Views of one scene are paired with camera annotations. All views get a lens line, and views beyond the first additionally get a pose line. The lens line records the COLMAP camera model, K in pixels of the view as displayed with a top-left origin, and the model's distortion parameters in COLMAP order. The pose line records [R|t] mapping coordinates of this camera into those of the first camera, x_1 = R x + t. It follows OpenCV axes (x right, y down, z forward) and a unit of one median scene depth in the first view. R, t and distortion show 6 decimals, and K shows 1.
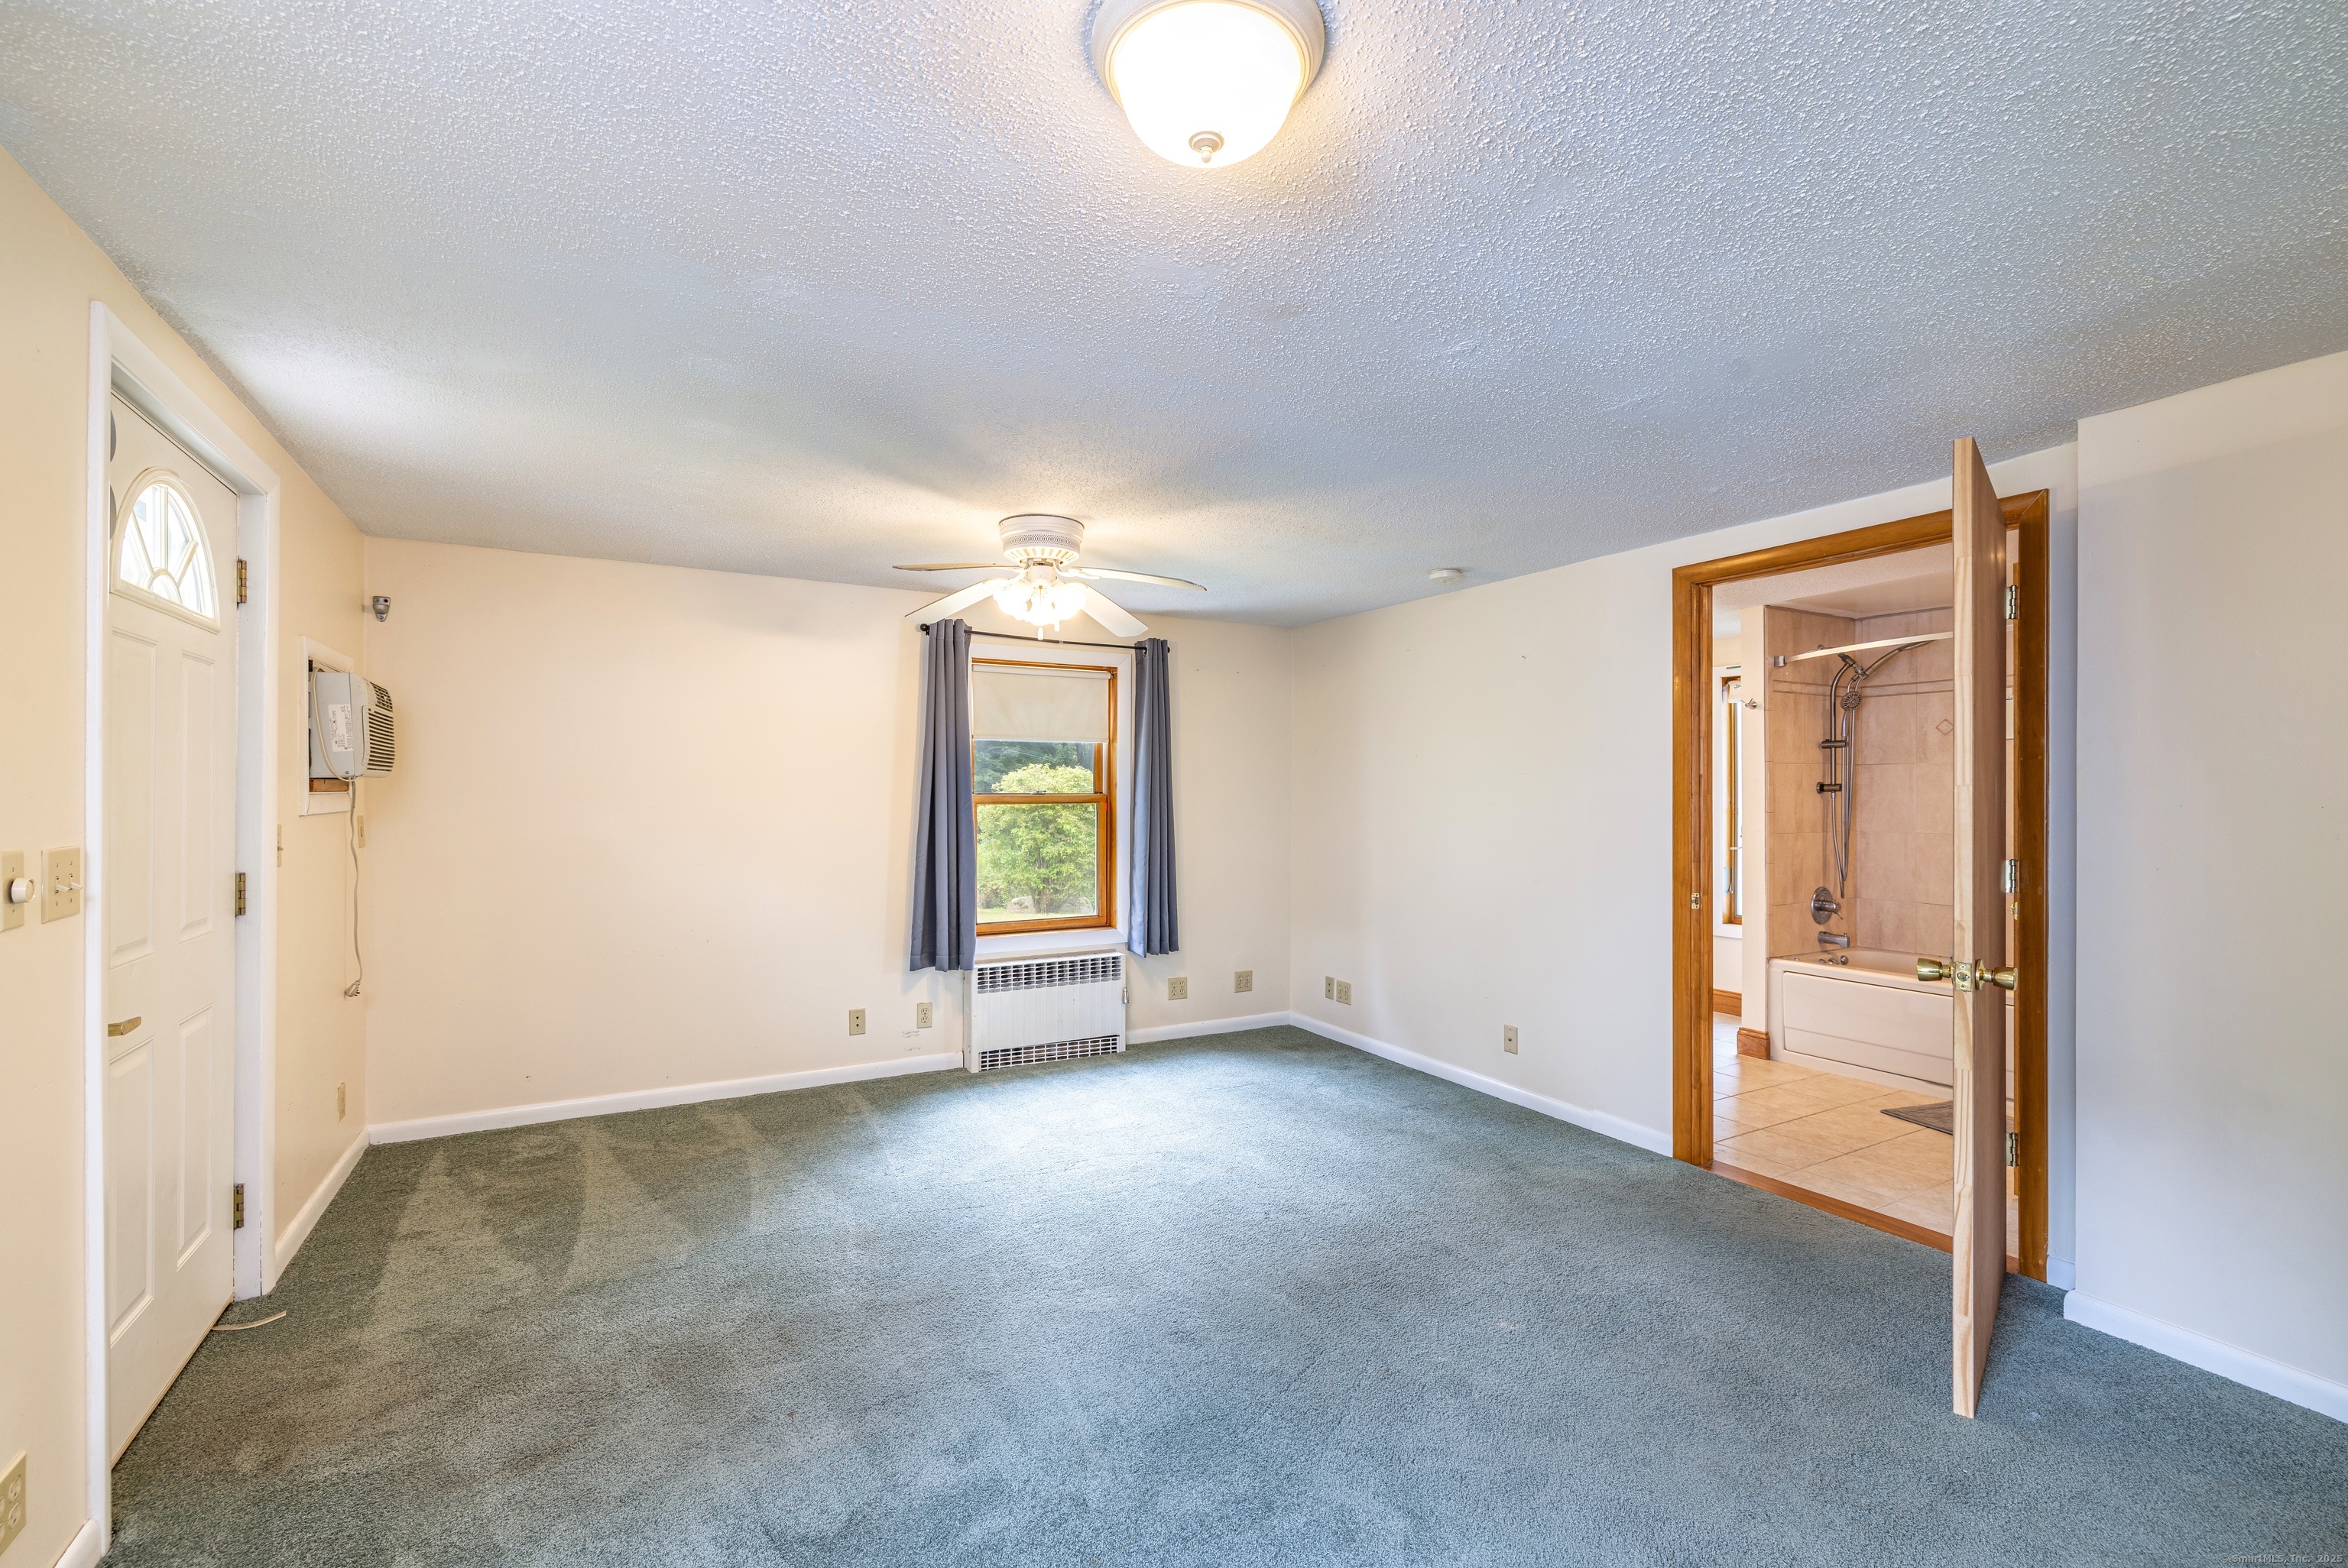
lens RADIAL K [[1043.8, 0, 1160.7], [0, 1043.8, 788.8], [0, 0, 1]] dist [0.003735, 0.000620]
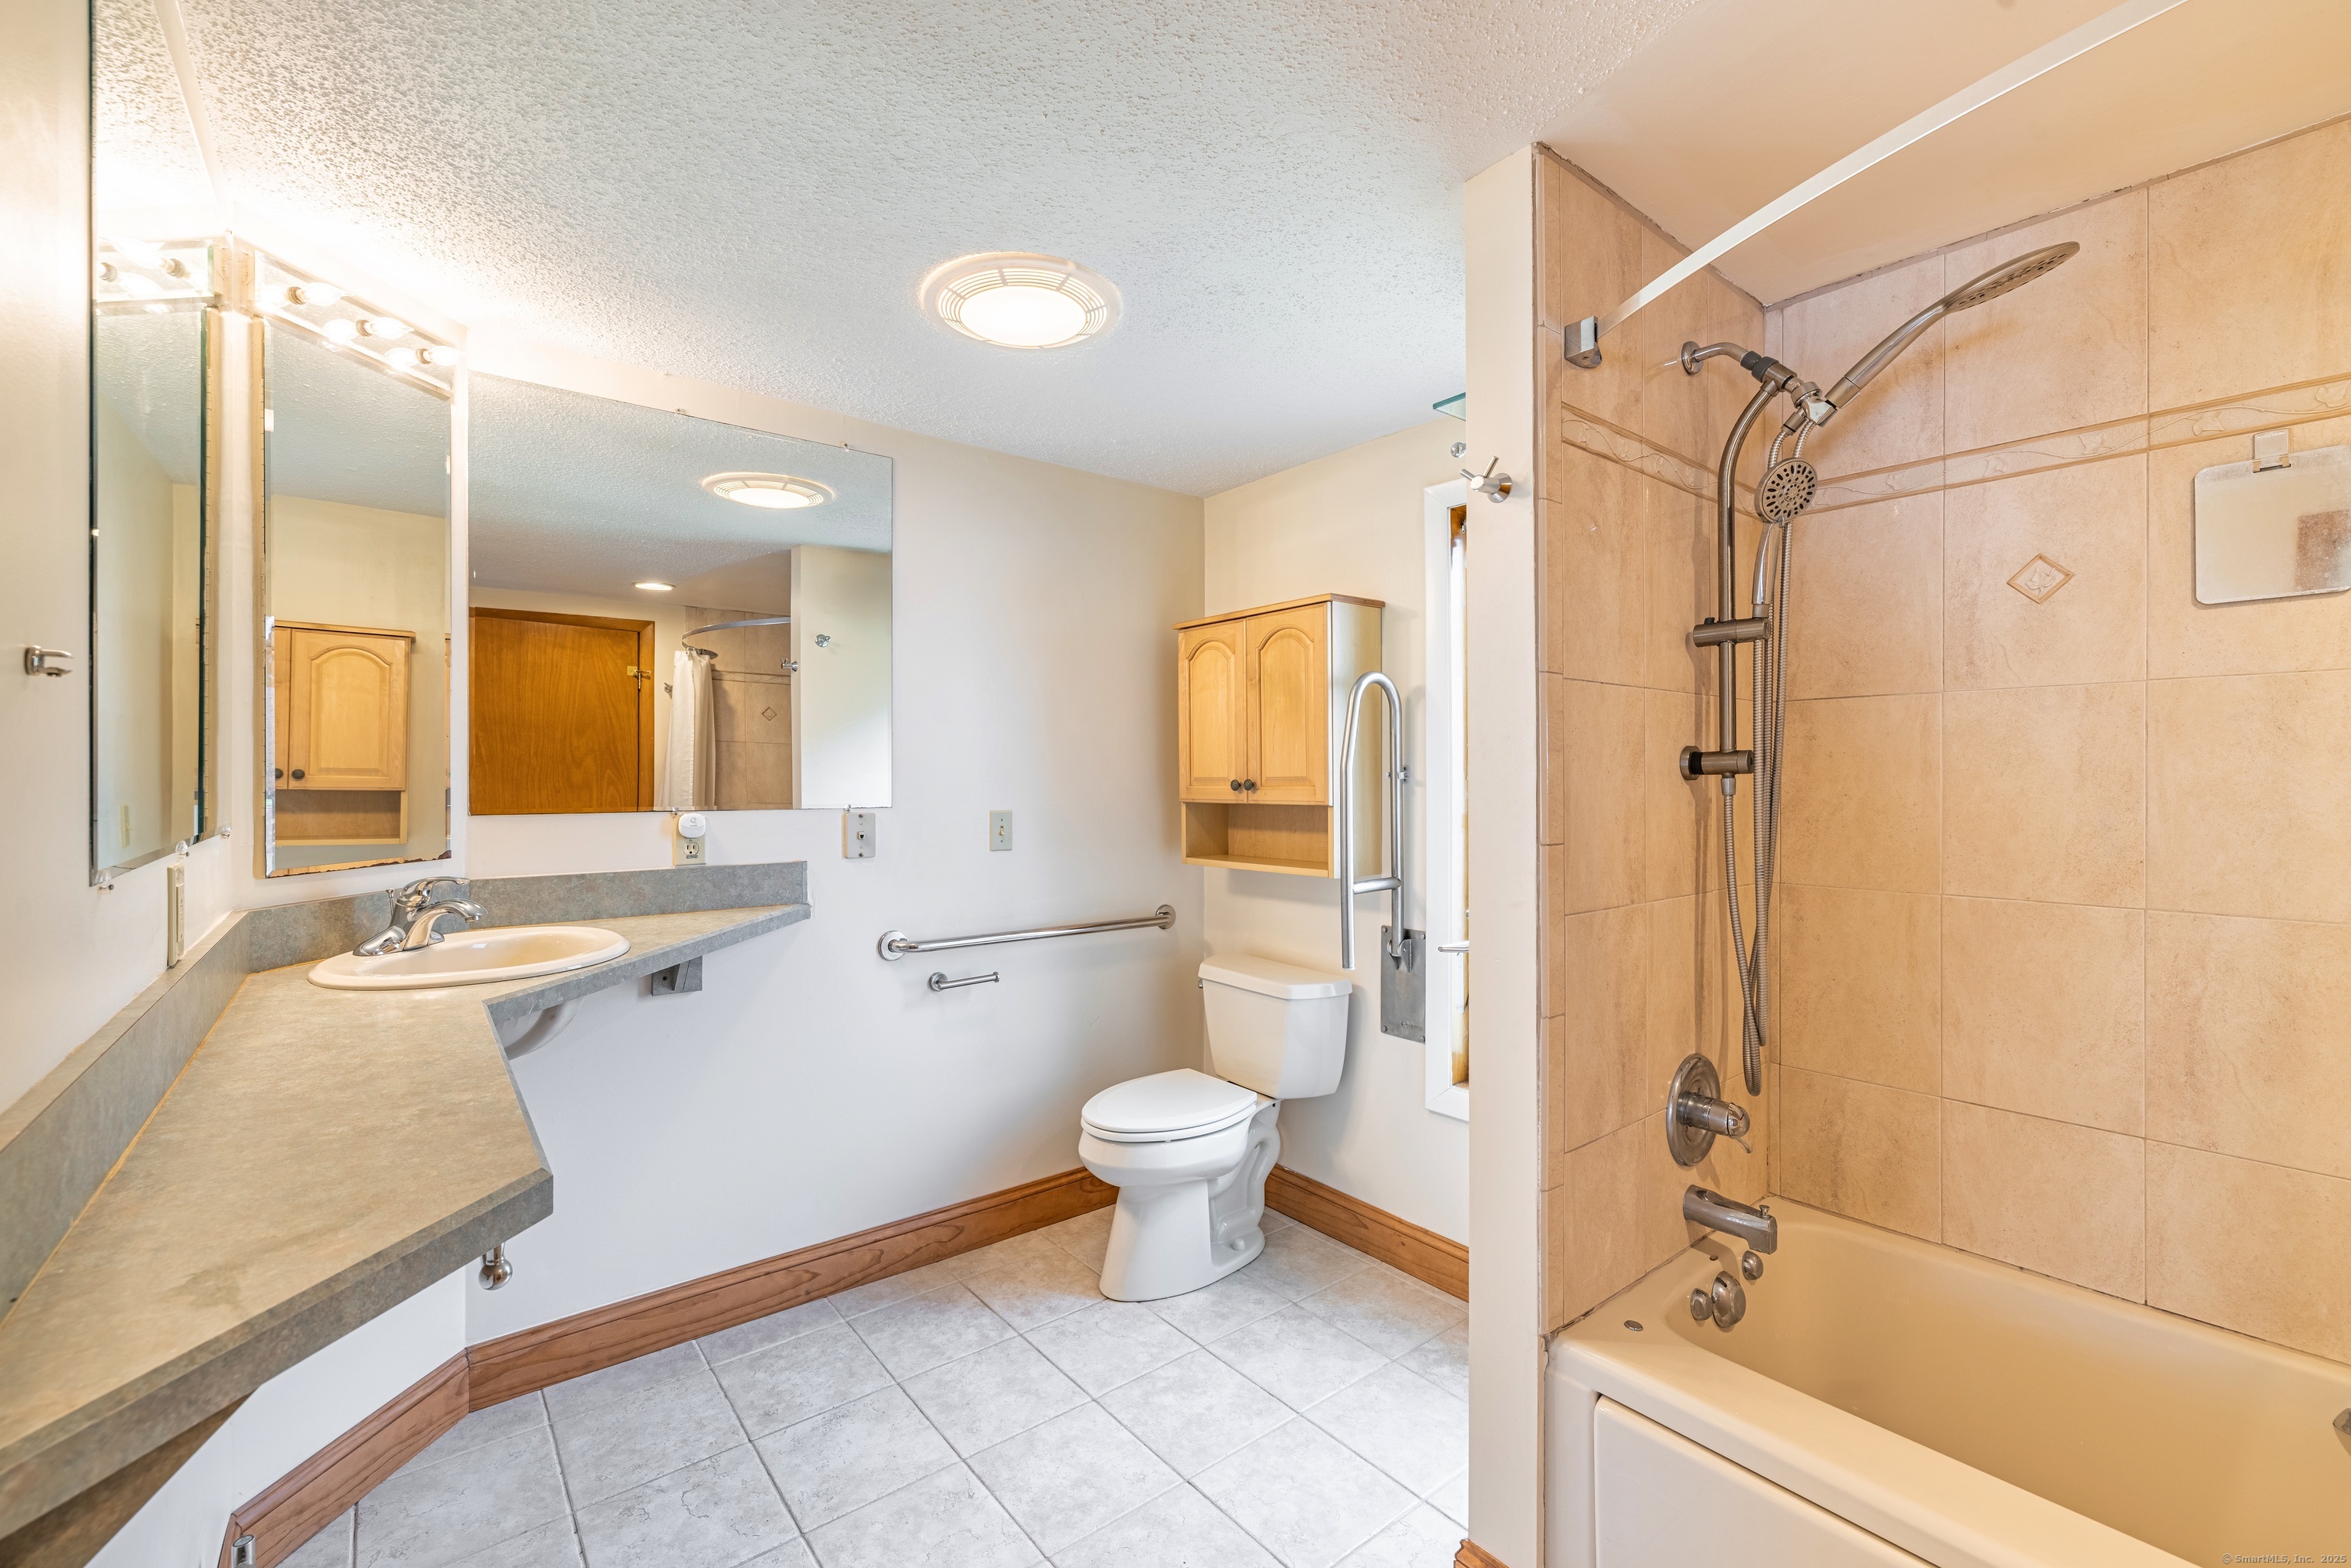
lens RADIAL K [[1045.2, 0, 1169.8], [0, 1045.2, 785.0], [0, 0, 1]] dist [0.003735, 0.000620]
pose [[0.985589, 0.002762, 0.169134, 0.411162], [-0.002419, 0.999995, -0.002231, 0.007473], [-0.169139, 0.001790, 0.985591, 0.700256]]
